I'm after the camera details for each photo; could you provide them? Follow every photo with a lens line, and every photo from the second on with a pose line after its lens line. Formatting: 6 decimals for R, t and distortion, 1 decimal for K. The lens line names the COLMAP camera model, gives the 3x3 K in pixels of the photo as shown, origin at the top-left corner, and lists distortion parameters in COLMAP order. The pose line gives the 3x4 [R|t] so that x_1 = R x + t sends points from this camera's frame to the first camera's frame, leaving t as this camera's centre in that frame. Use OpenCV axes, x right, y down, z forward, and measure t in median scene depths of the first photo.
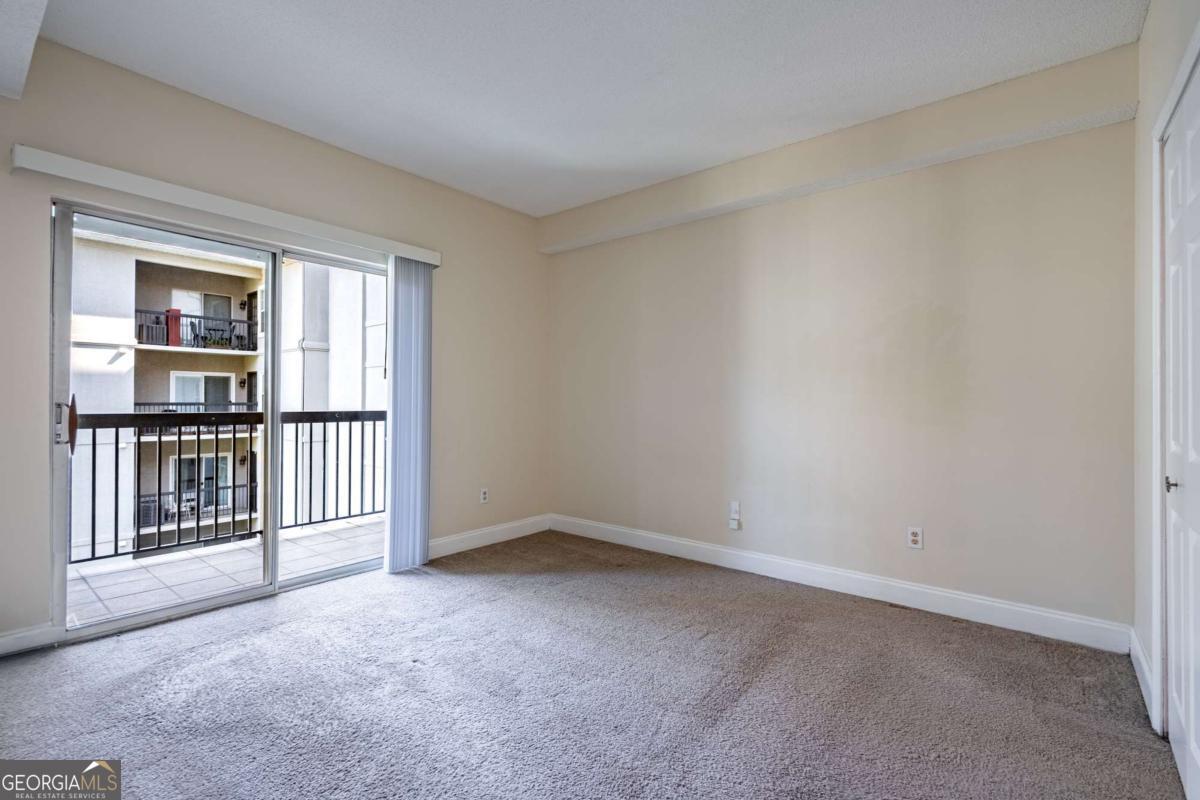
lens RADIAL K [[541.9, 0, 599.8], [0, 541.9, 400.6], [0, 0, 1]] dist [-0.002405, 0.000237]
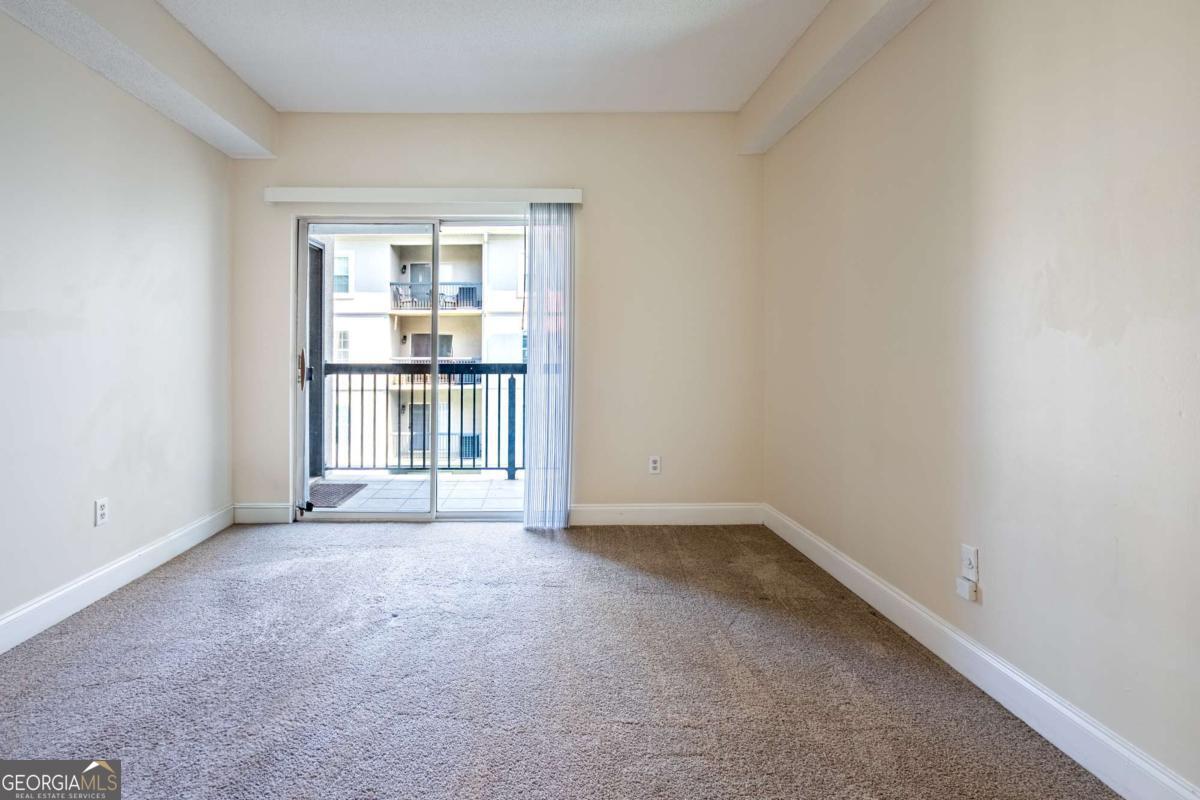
lens RADIAL K [[562.1, 0, 545.1], [0, 562.1, 364.0], [0, 0, 1]] dist [-0.004508, -0.000110]
pose [[0.639573, 0.011798, -0.768640, 0.444334], [0.007015, 0.999751, 0.021182, -0.001706], [0.768698, -0.018939, 0.639331, 0.399333]]
